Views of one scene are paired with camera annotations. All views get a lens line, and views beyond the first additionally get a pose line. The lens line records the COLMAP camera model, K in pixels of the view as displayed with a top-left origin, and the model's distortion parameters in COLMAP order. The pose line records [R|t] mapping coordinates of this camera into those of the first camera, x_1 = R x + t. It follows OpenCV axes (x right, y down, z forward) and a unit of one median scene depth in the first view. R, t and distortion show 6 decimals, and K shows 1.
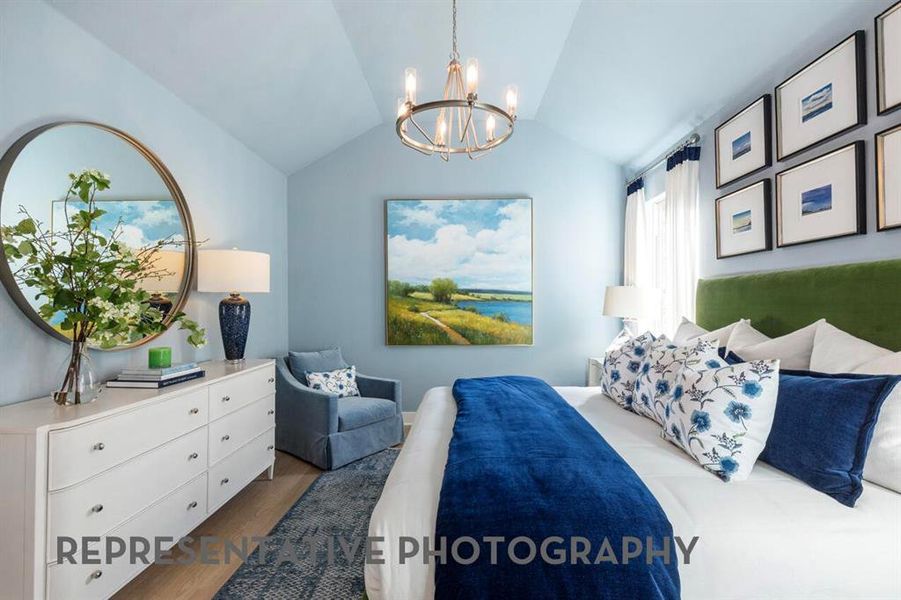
lens RADIAL K [[406.1, 0, 452.3], [0, 406.1, 304.2], [0, 0, 1]] dist [0.003808, -0.000095]
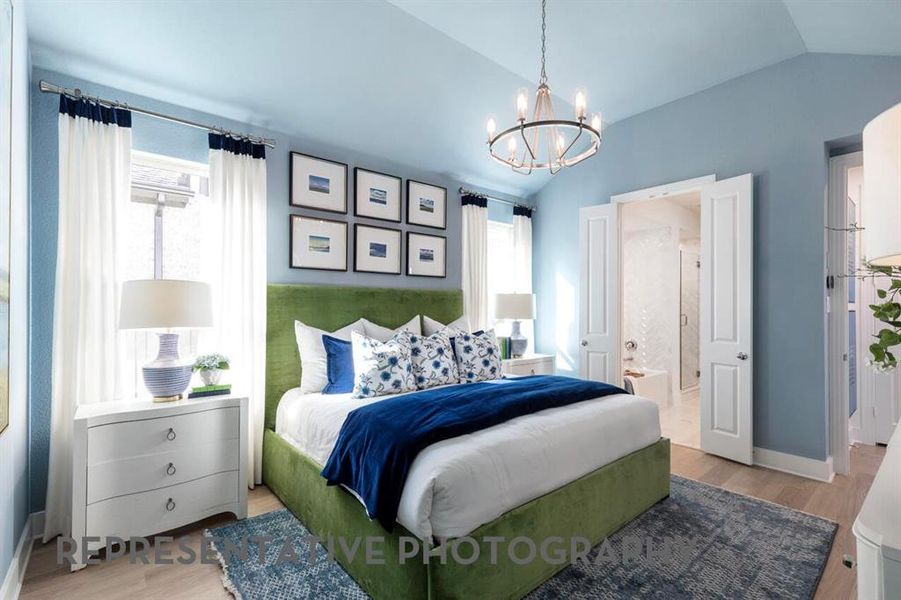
lens RADIAL K [[406.1, 0, 452.3], [0, 406.1, 304.2], [0, 0, 1]] dist [0.003808, -0.000095]
pose [[-0.667078, 0.004162, 0.744977, -0.439117], [-0.000116, 0.999984, -0.005690, -0.004461], [-0.744988, -0.003882, -0.667066, 1.302917]]
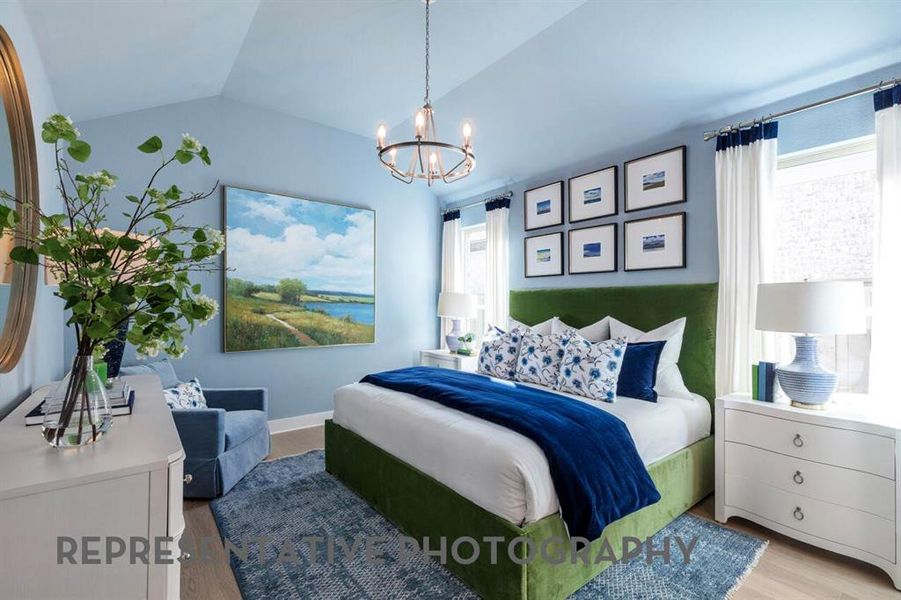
lens RADIAL K [[406.1, 0, 452.3], [0, 406.1, 304.2], [0, 0, 1]] dist [0.003808, -0.000095]
pose [[0.763900, 0.011304, 0.645236, -0.484236], [-0.008848, 0.999936, -0.007042, 0.000609], [-0.645274, -0.000330, 0.763951, 0.021323]]
